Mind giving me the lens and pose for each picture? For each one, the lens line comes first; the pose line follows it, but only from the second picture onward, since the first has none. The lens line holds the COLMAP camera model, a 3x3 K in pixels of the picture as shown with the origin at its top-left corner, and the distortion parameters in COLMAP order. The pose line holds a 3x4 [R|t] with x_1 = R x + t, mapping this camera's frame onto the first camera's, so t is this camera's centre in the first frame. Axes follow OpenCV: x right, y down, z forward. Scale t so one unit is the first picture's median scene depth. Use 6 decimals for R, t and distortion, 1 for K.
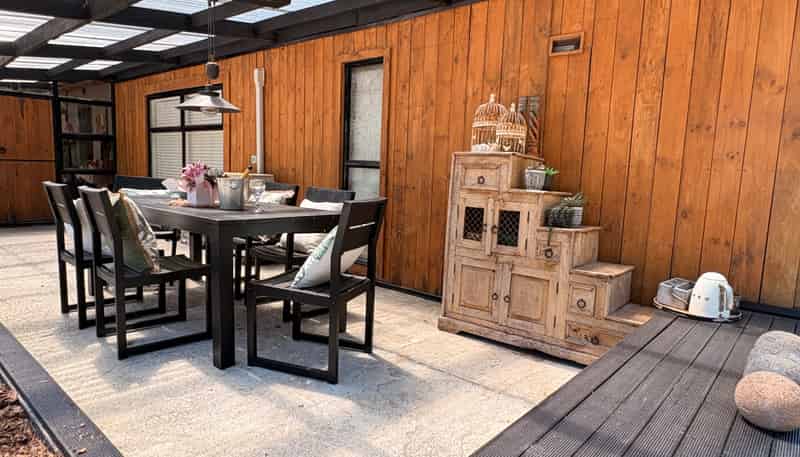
lens RADIAL K [[484.7, 0, 400.0], [0, 484.7, 228.5], [0, 0, 1]] dist [0.000699, -0.000070]
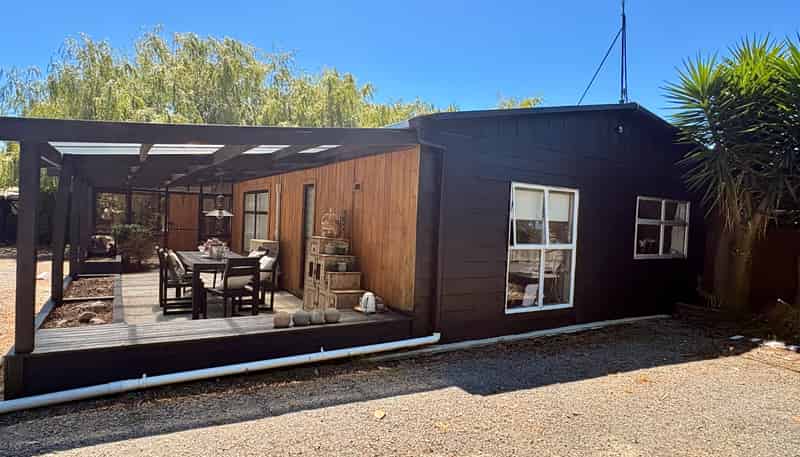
lens RADIAL K [[490.2, 0, 400.0], [0, 490.2, 228.5], [0, 0, 1]] dist [0.000495, 0.000069]
pose [[0.947129, 0.004506, -0.320821, 1.041883], [-0.040398, 0.993619, -0.105309, 0.020066], [0.318299, 0.112702, 0.941267, -0.814373]]
